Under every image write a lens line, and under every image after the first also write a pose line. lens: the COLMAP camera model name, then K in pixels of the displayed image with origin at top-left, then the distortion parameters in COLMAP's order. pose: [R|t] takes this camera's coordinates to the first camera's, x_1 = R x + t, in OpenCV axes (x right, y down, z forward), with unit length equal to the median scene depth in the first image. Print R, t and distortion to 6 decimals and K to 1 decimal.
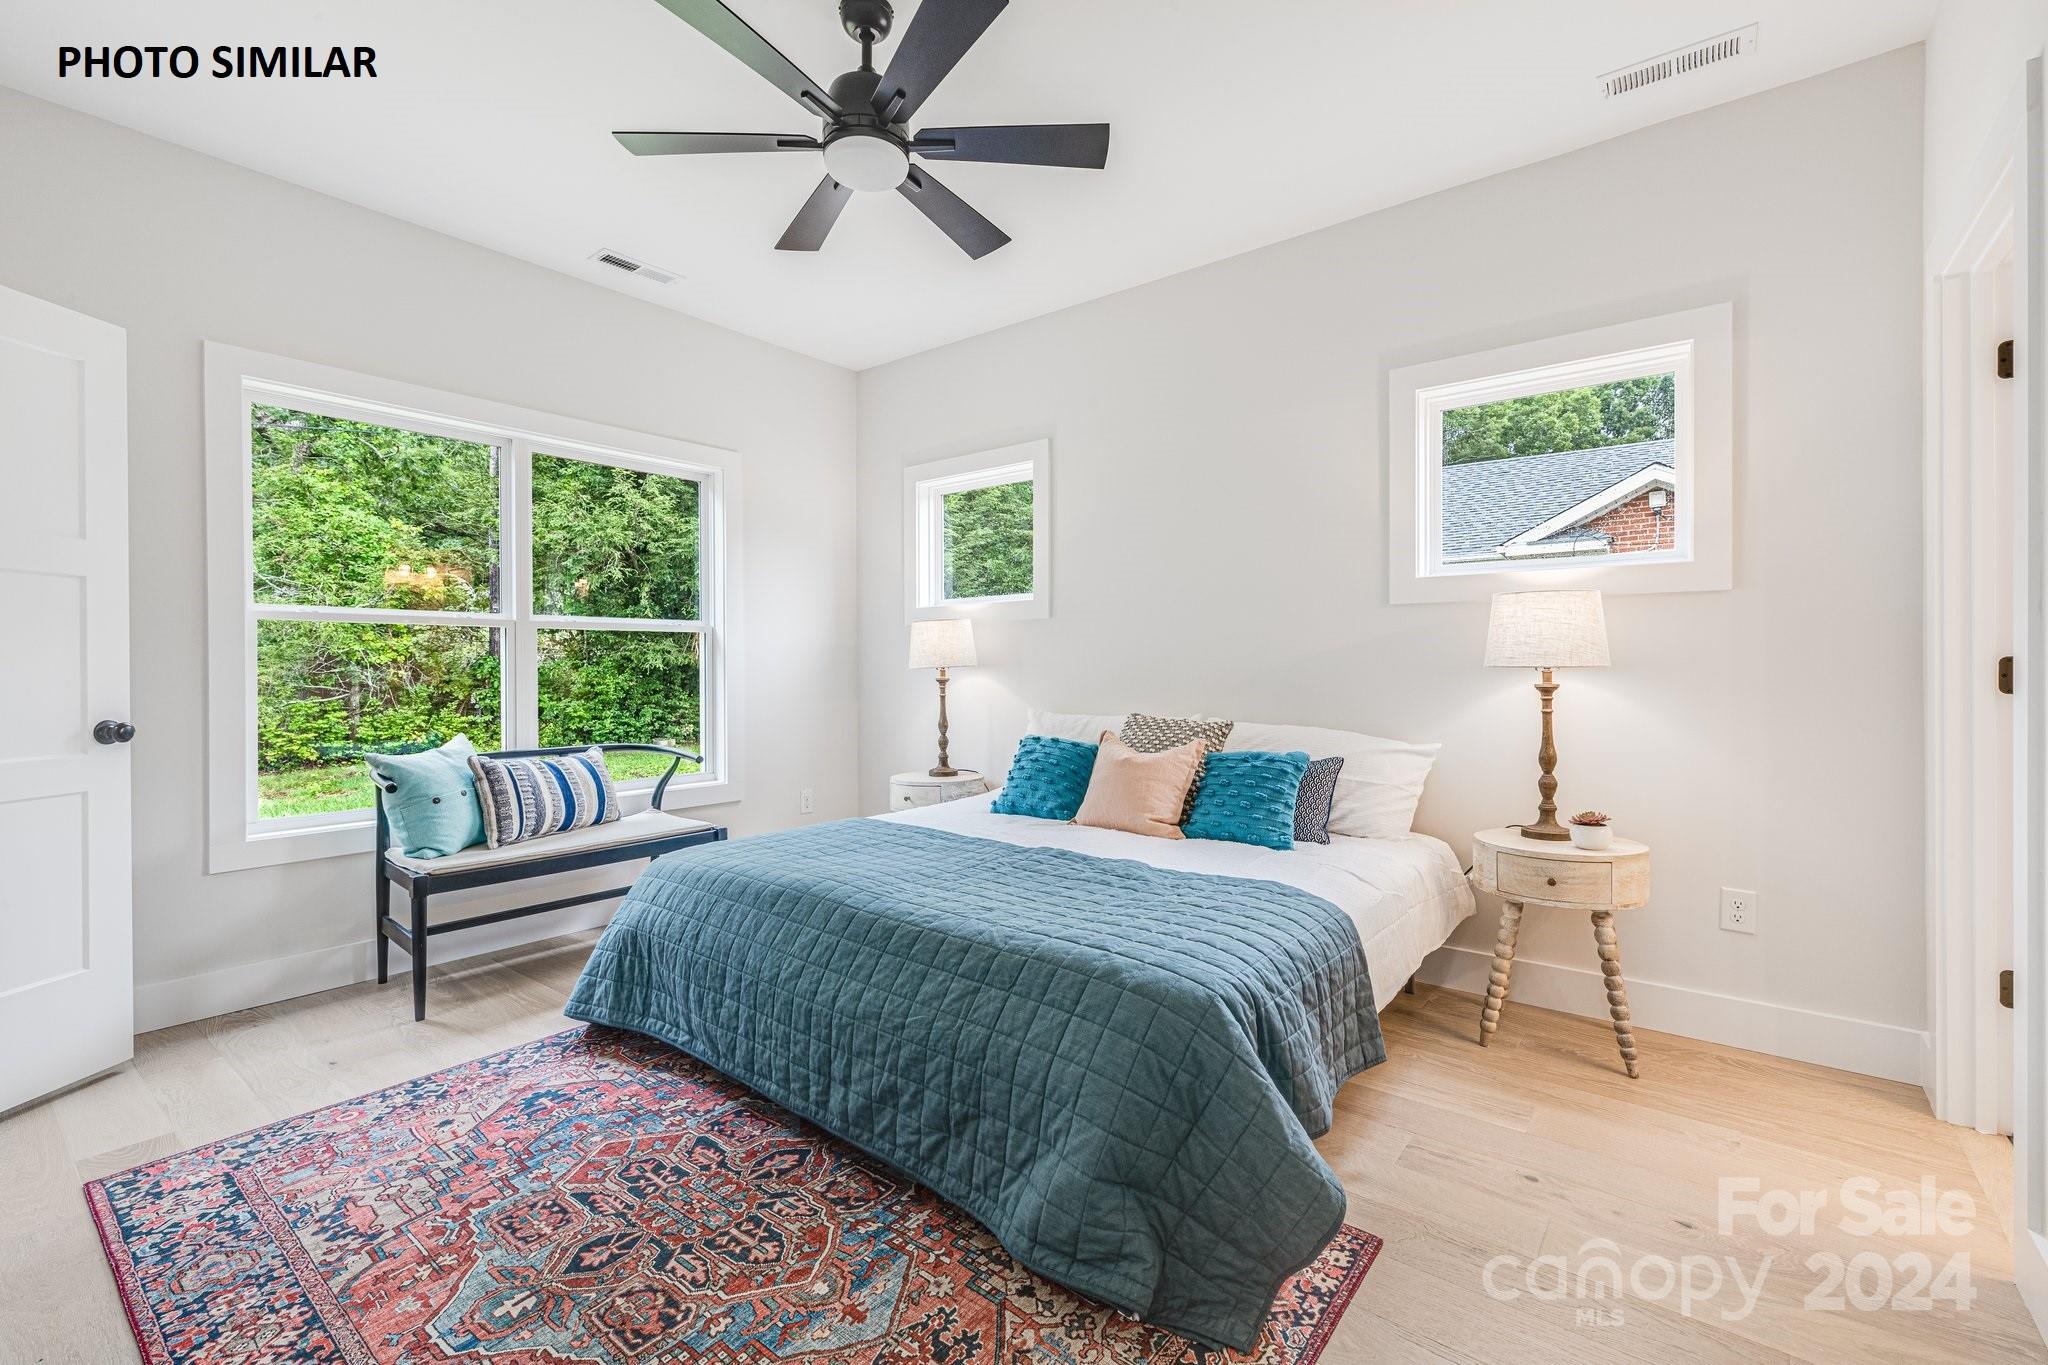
lens RADIAL K [[910.3, 0, 1023.9], [0, 910.3, 672.2], [0, 0, 1]] dist [0.004923, 0.000058]
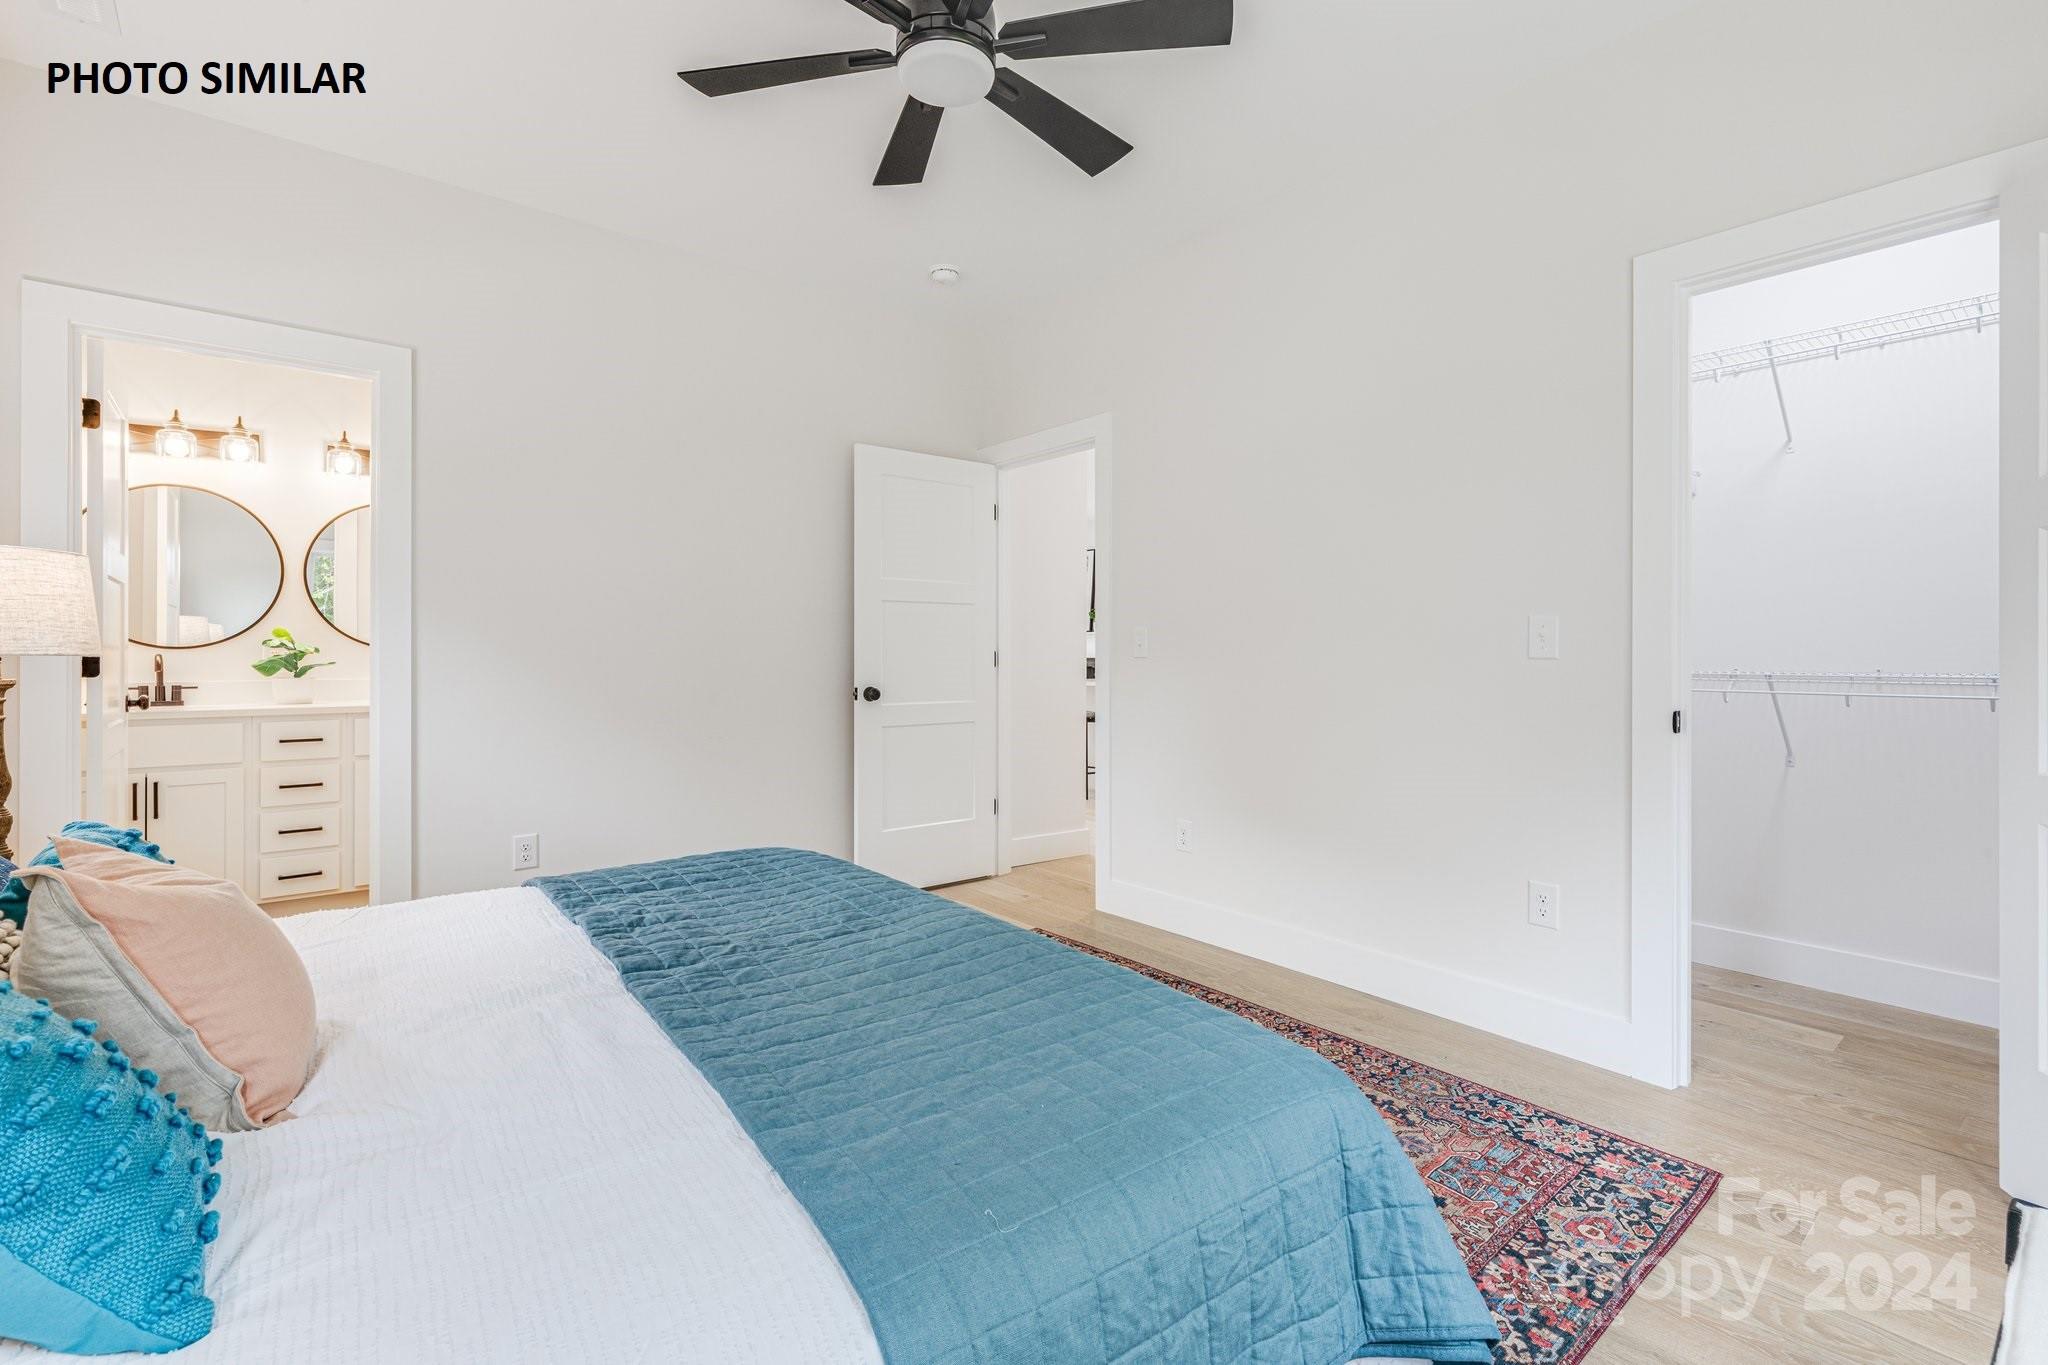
lens RADIAL K [[910.3, 0, 1023.9], [0, 910.3, 672.2], [0, 0, 1]] dist [0.004923, 0.000058]
pose [[-0.975537, -0.006409, 0.219741, -0.502243], [-0.003651, 0.999909, 0.012955, 0.006275], [-0.219804, 0.011836, -0.975472, 2.119727]]
